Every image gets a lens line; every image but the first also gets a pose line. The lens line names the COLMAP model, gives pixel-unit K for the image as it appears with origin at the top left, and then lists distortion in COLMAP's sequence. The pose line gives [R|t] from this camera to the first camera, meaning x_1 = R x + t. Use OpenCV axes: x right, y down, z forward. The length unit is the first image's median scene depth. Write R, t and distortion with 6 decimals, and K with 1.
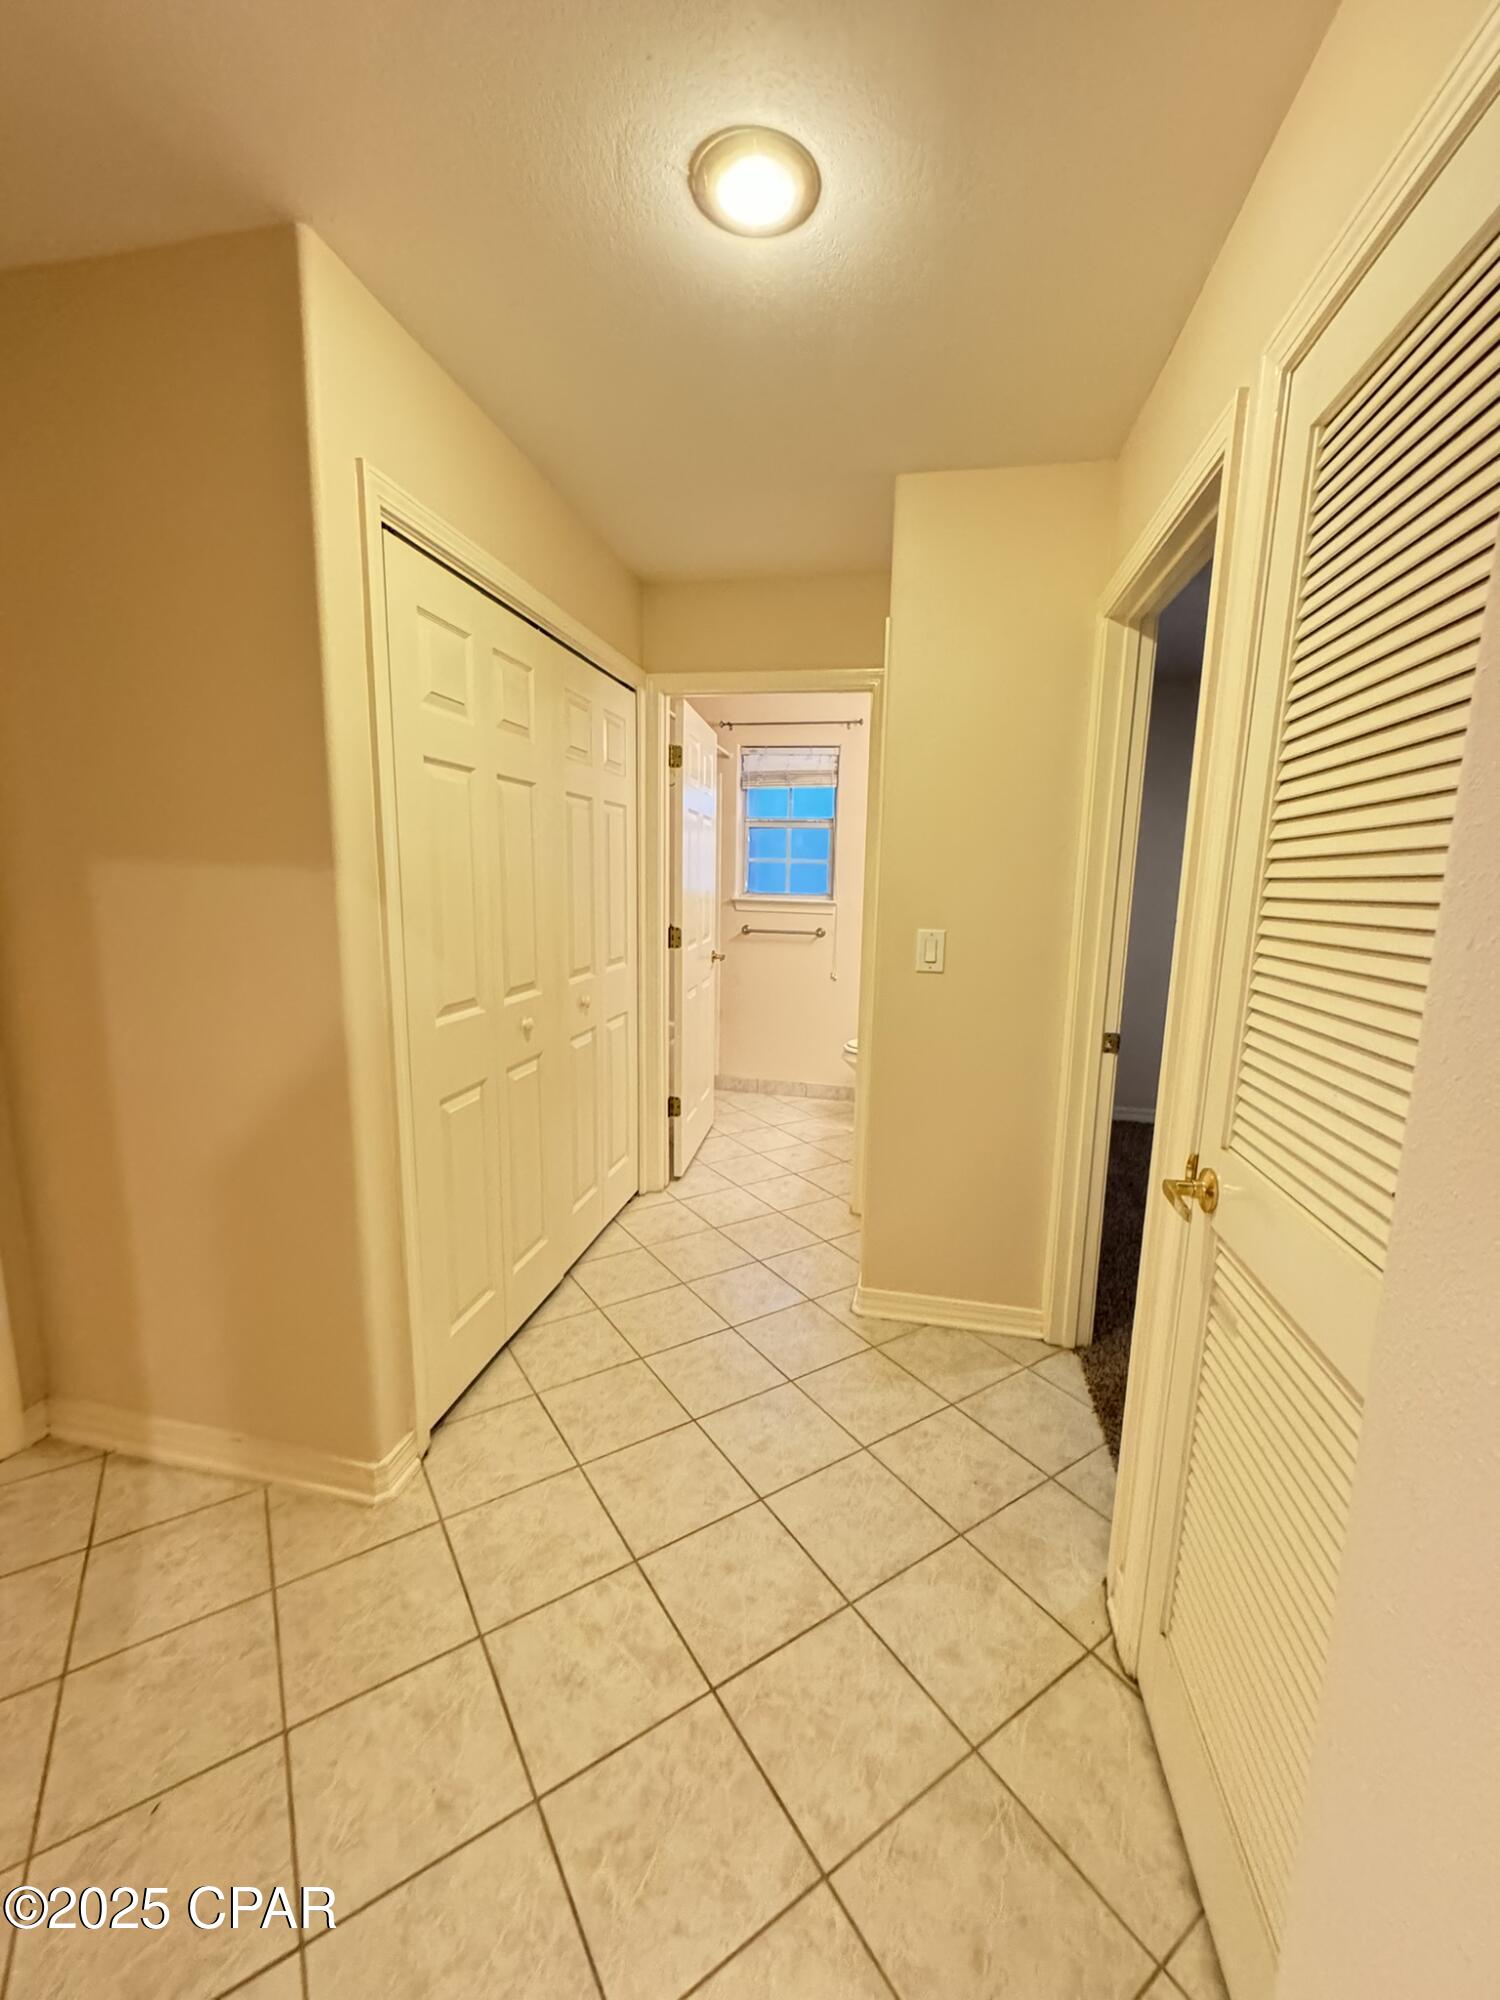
lens RADIAL K [[801.3, 0, 745.0], [0, 801.3, 999.3], [0, 0, 1]] dist [-0.004108, 0.000876]
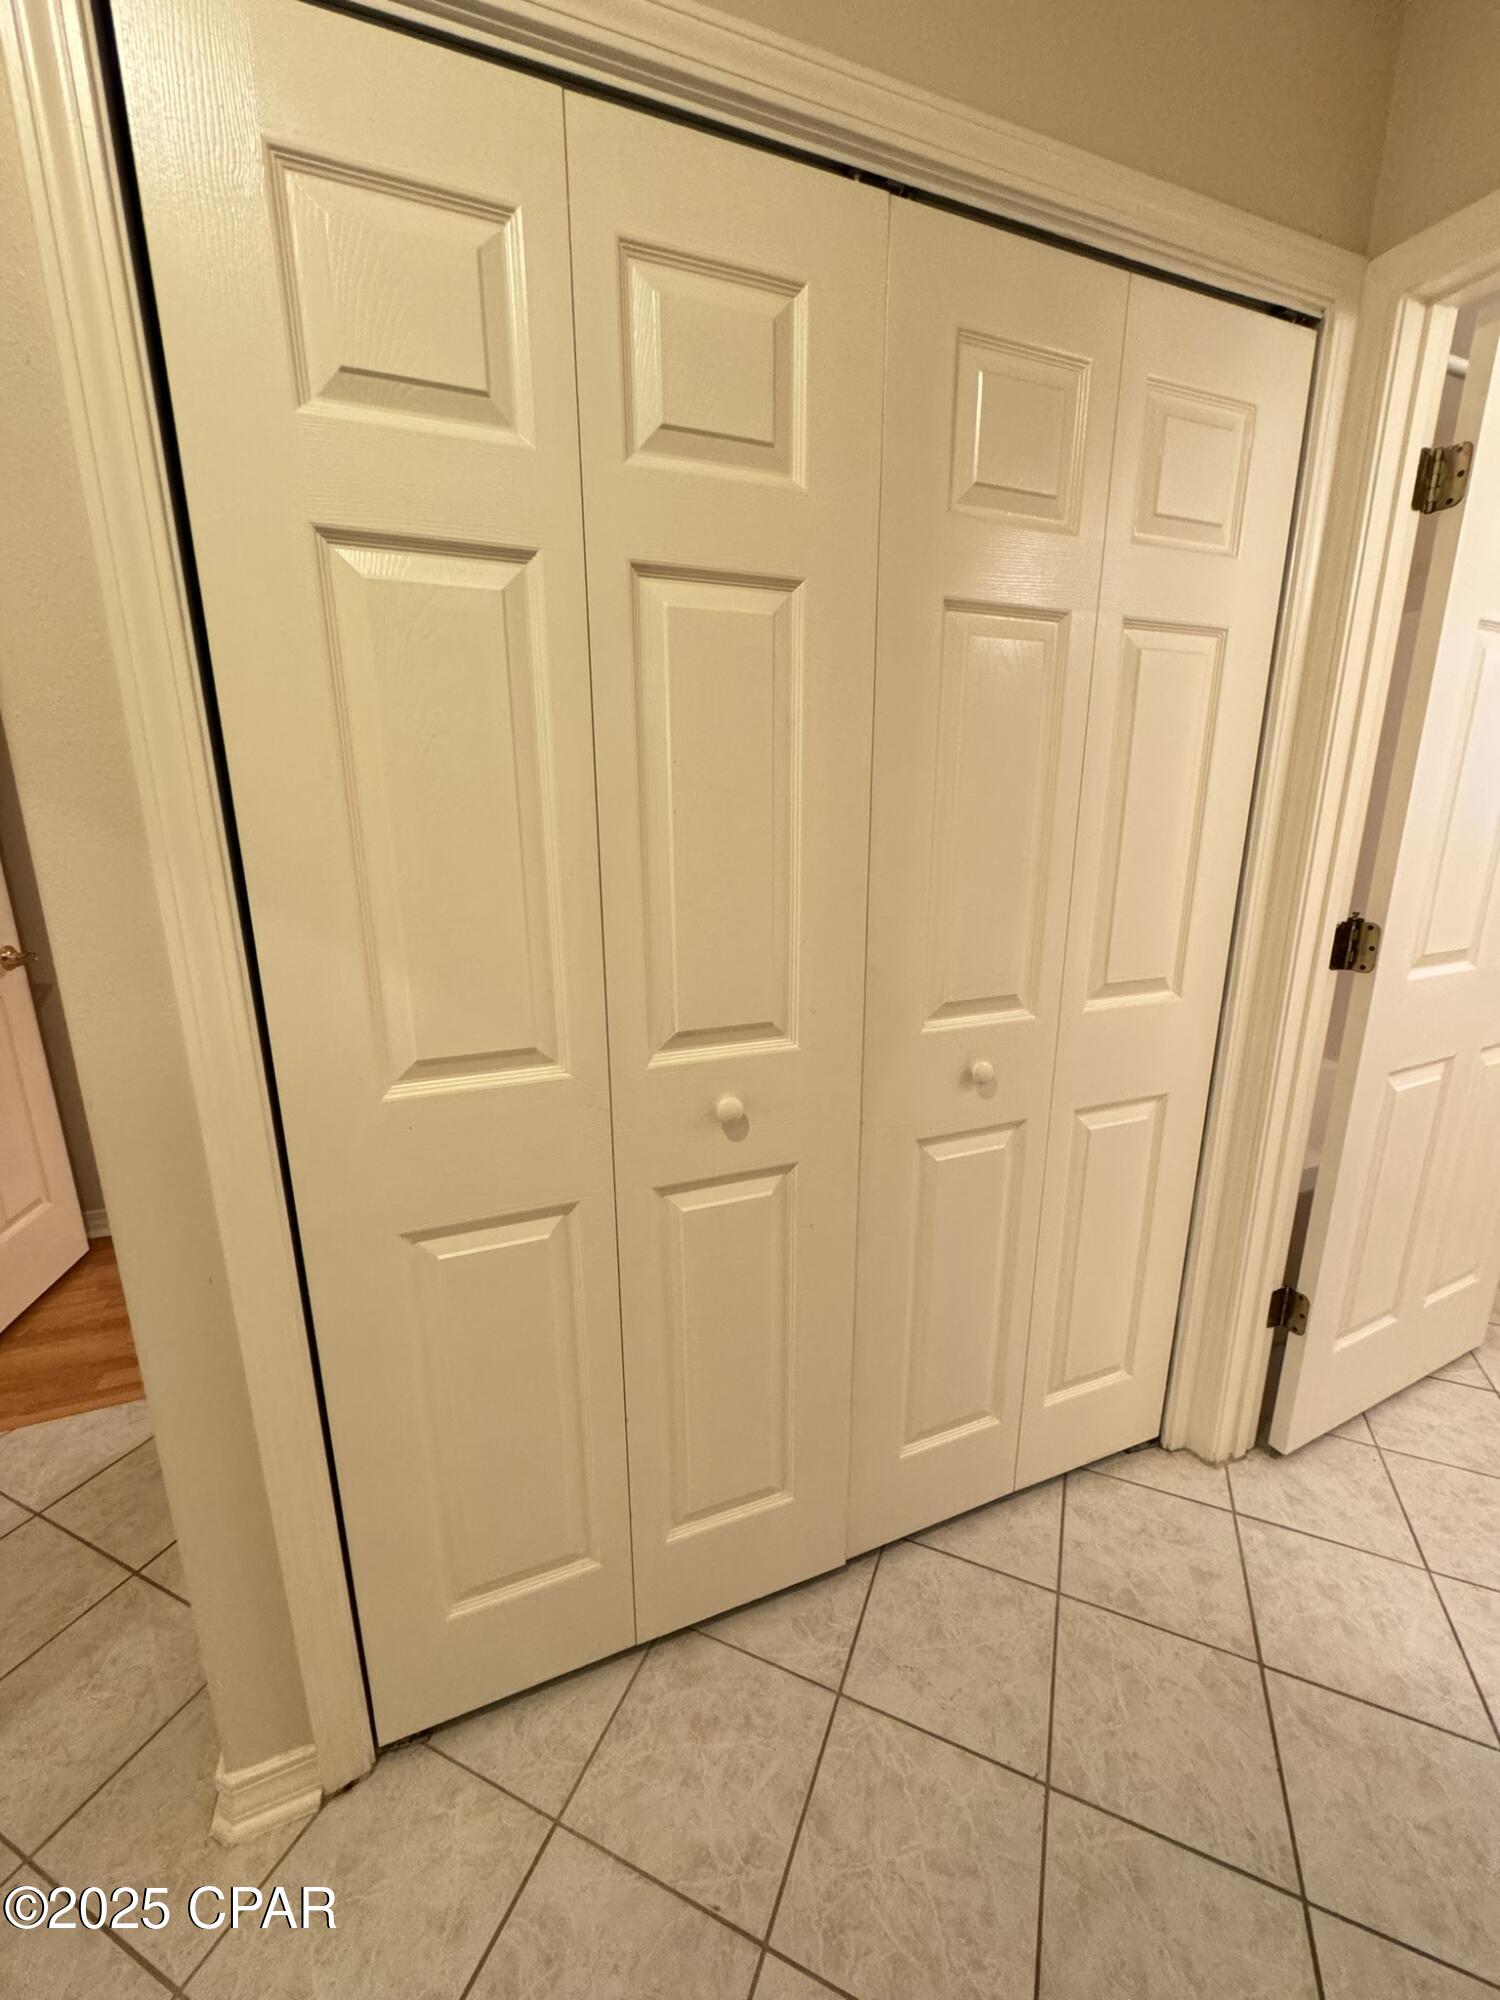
lens RADIAL K [[801.3, 0, 755.7], [0, 801.3, 1007.1], [0, 0, 1]] dist [-0.004108, 0.000876]
pose [[0.559627, 0.180594, -0.808828, 0.088994], [-0.116809, 0.983414, 0.138756, -0.073741], [0.820471, 0.016827, 0.571440, 0.549960]]
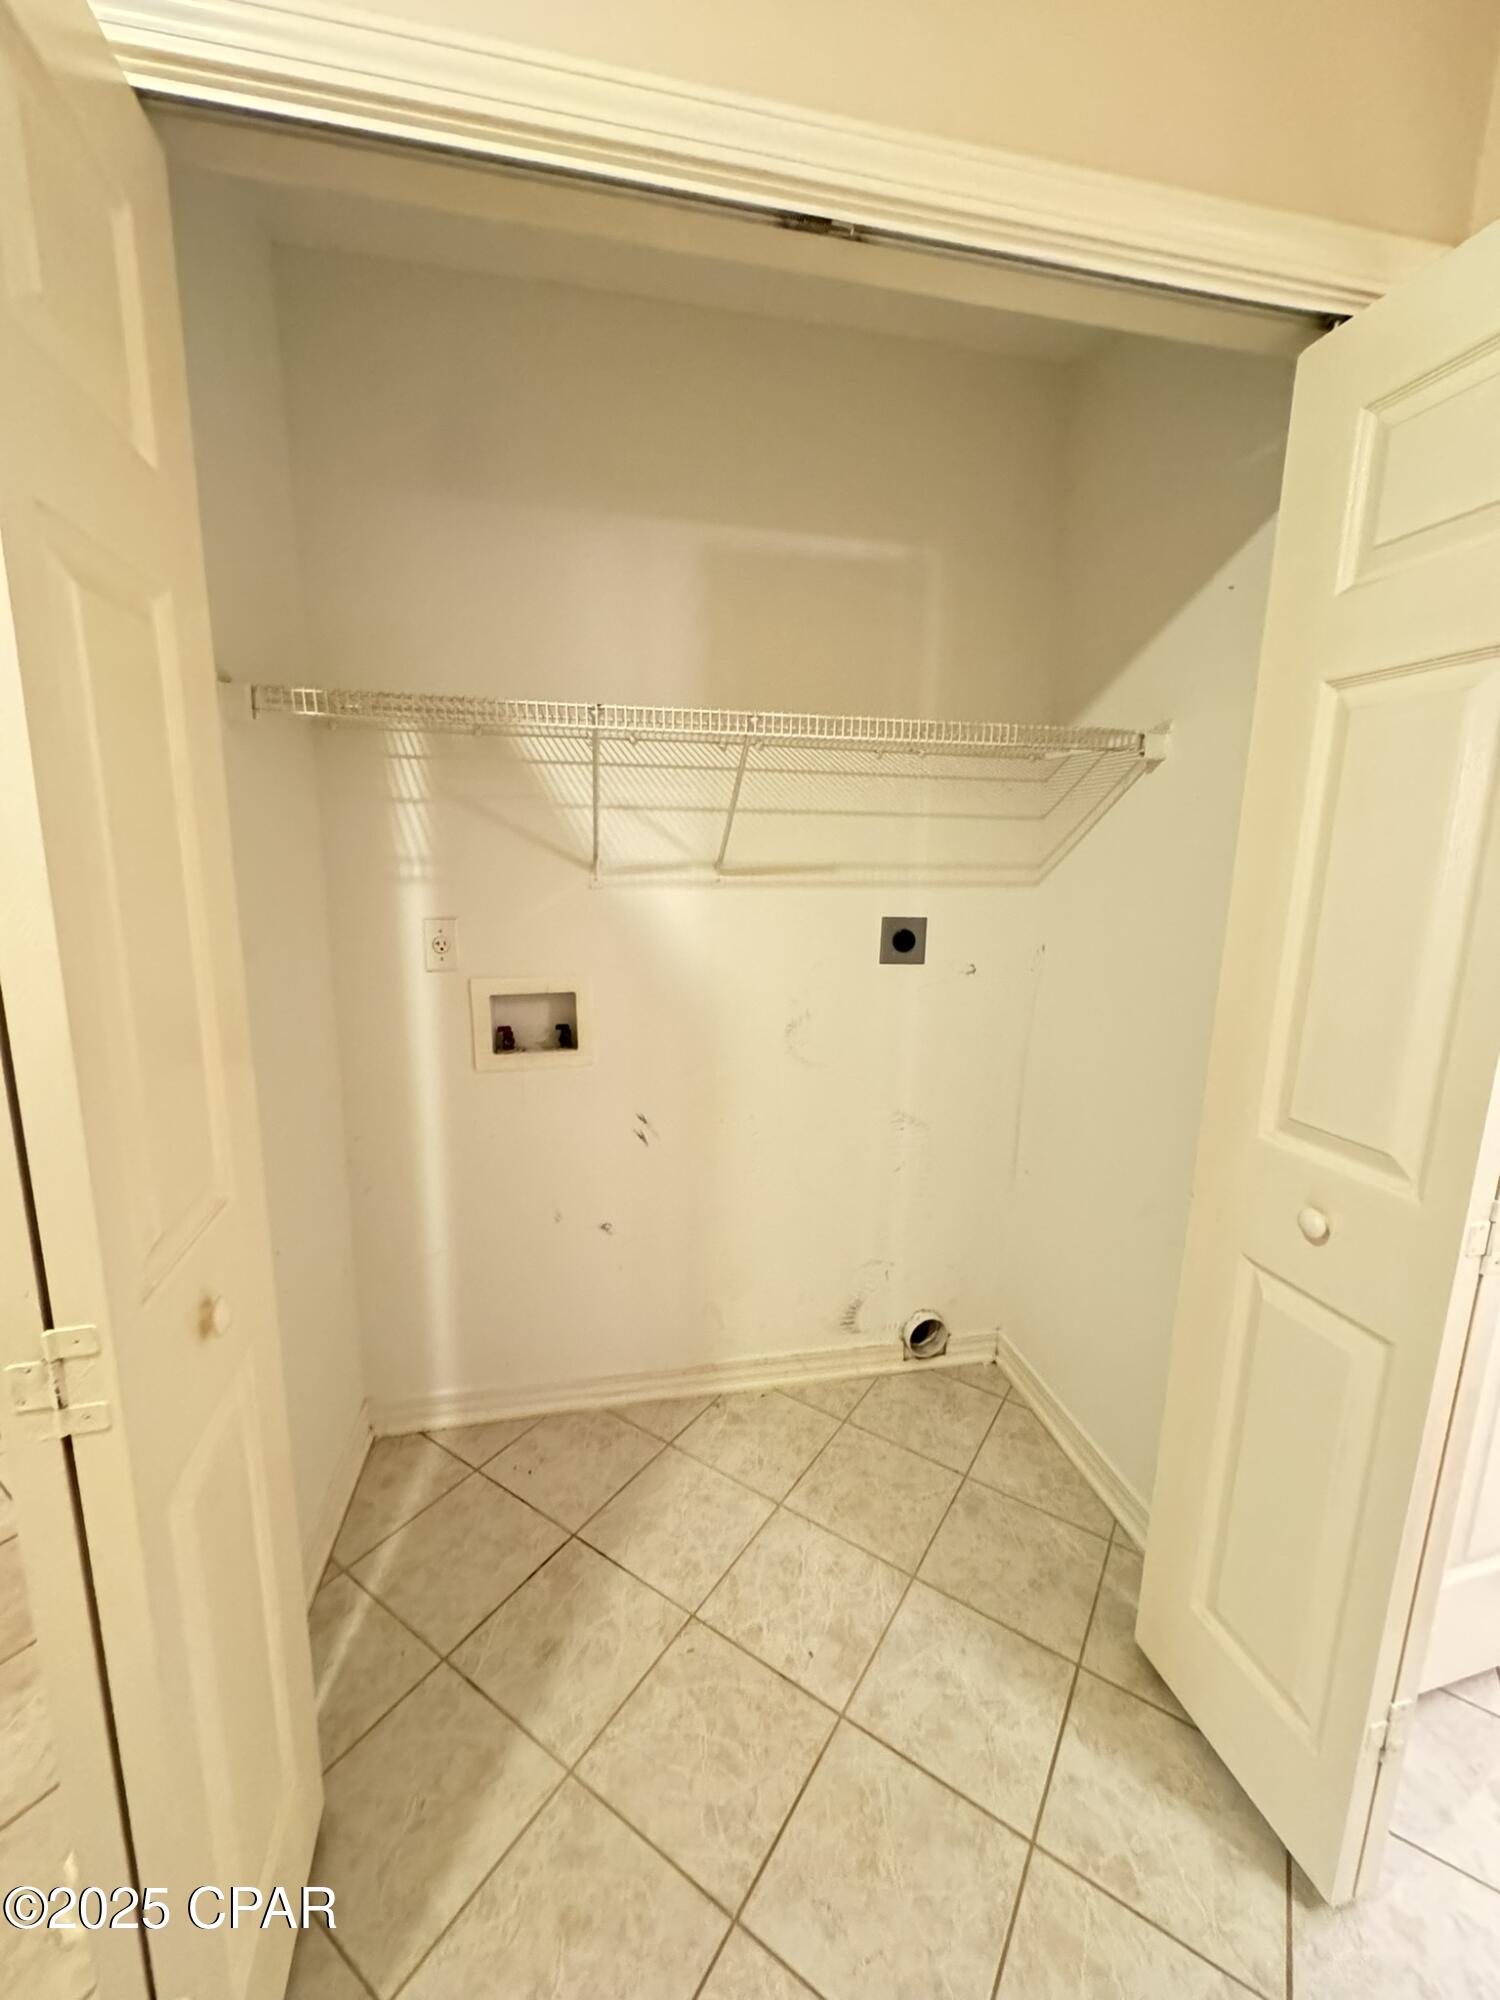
lens RADIAL K [[801.3, 0, 754.6], [0, 801.3, 1011.2], [0, 0, 1]] dist [-0.004108, 0.000876]
pose [[0.402647, 0.151913, -0.902661, 0.100162], [-0.153290, 0.983397, 0.097123, -0.096561], [0.902429, 0.099263, 0.419249, 0.646563]]
